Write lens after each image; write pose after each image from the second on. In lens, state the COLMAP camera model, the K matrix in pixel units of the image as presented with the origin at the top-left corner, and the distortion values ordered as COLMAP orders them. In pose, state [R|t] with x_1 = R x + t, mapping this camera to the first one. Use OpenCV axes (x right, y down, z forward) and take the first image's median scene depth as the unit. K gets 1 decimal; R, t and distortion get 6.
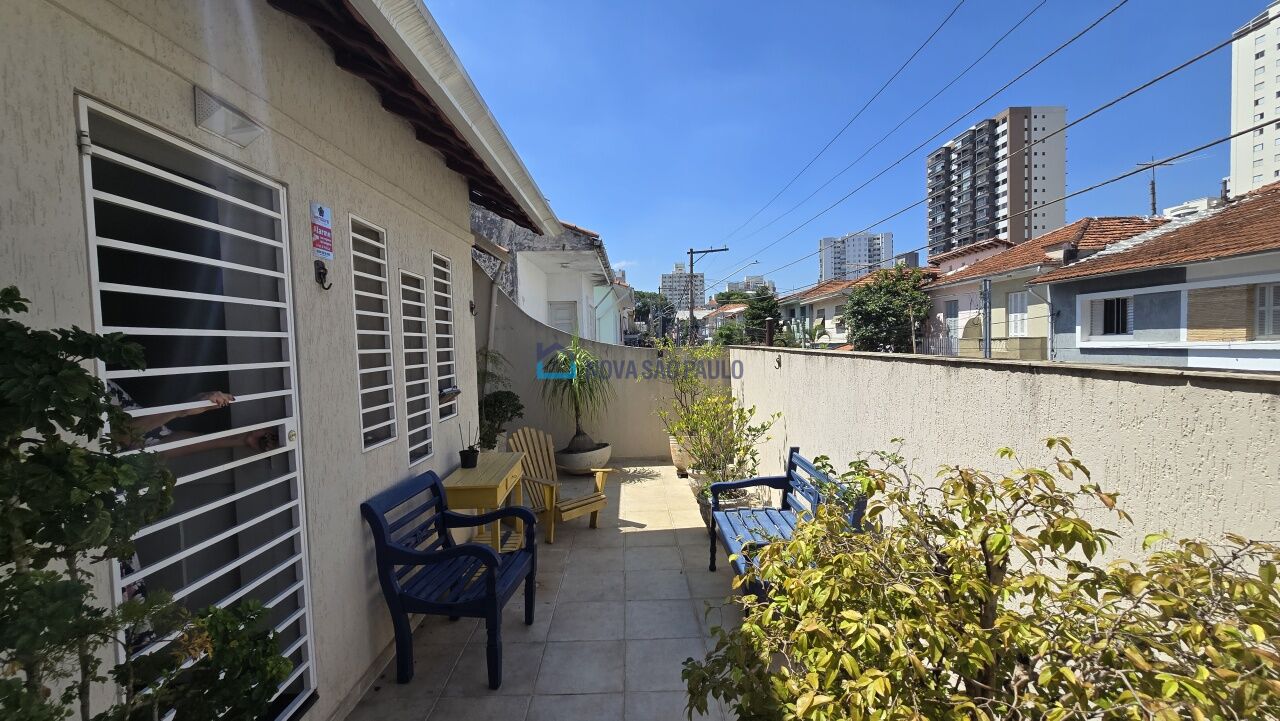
lens RADIAL K [[520.0, 0, 638.8], [0, 520.0, 363.3], [0, 0, 1]] dist [0.000527, -0.000222]
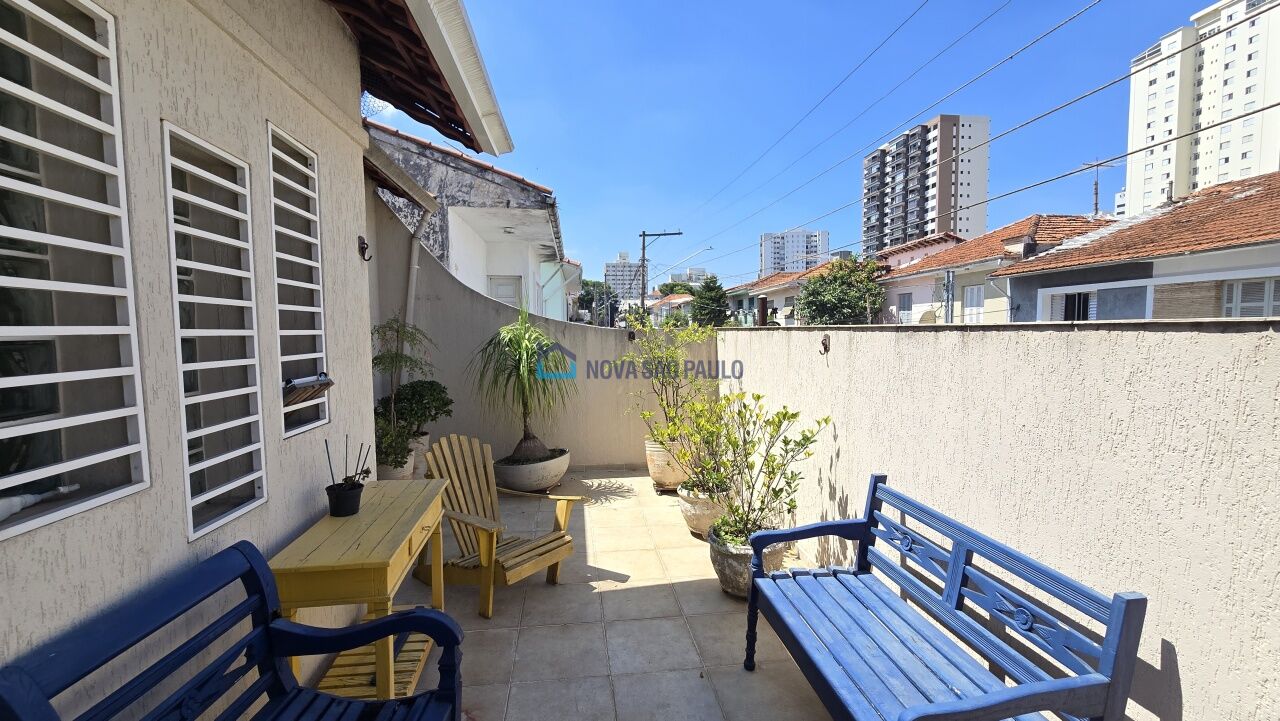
lens RADIAL K [[520.0, 0, 638.8], [0, 520.0, 363.3], [0, 0, 1]] dist [0.000527, -0.000222]
pose [[0.993543, 0.015095, 0.112443, -0.020959], [-0.017291, 0.999678, 0.018584, 0.004944], [-0.112127, -0.020408, 0.993484, 0.118385]]
